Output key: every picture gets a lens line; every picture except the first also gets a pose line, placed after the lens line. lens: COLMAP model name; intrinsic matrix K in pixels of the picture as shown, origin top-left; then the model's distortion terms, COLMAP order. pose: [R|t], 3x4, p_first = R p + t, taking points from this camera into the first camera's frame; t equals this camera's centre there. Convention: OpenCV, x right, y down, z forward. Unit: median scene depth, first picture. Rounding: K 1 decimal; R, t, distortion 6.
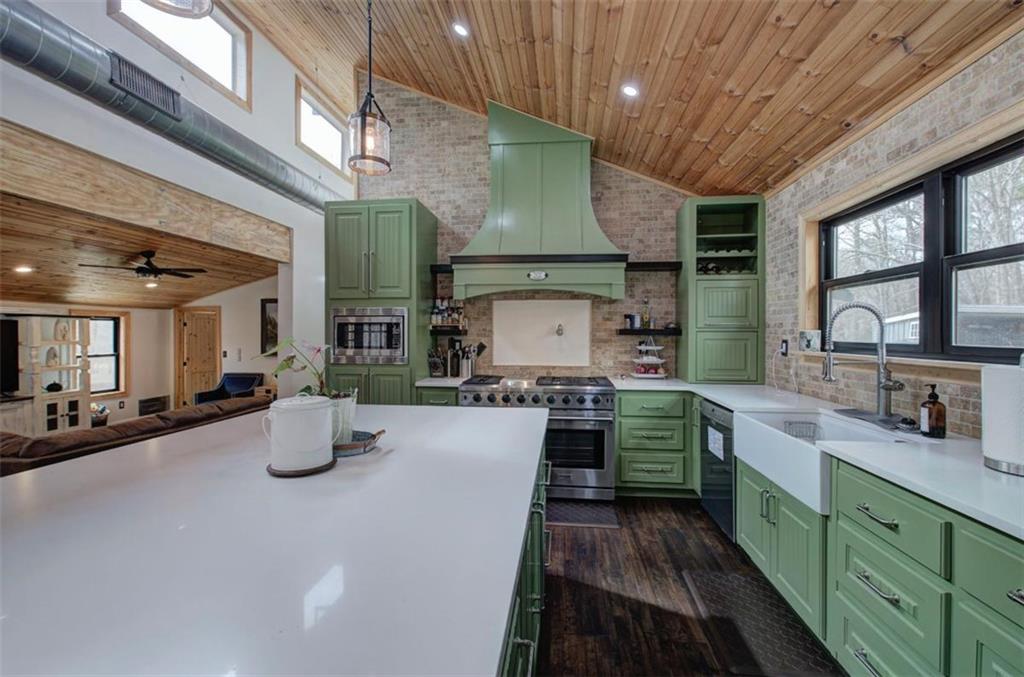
lens RADIAL K [[433.5, 0, 515.3], [0, 433.5, 337.9], [0, 0, 1]] dist [-0.006301, 0.000753]
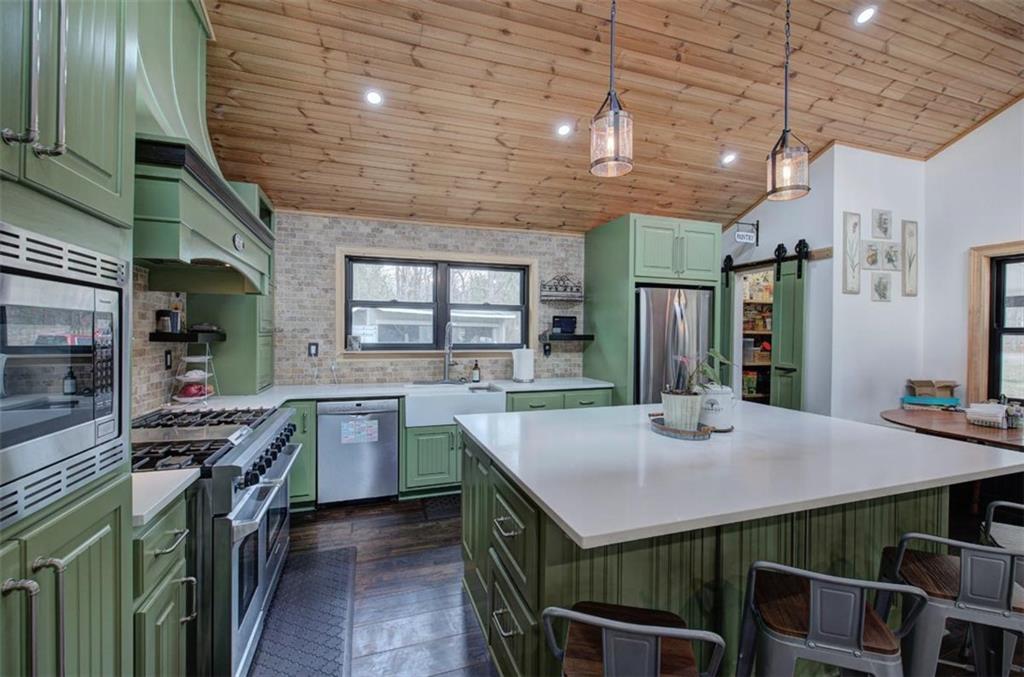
lens RADIAL K [[433.5, 0, 519.3], [0, 433.5, 335.8], [0, 0, 1]] dist [-0.006301, 0.000753]
pose [[-0.427822, -0.010029, 0.903807, -0.604538], [0.003410, 0.999913, 0.012710, -0.024450], [-0.903857, 0.008520, -0.427751, 0.855946]]
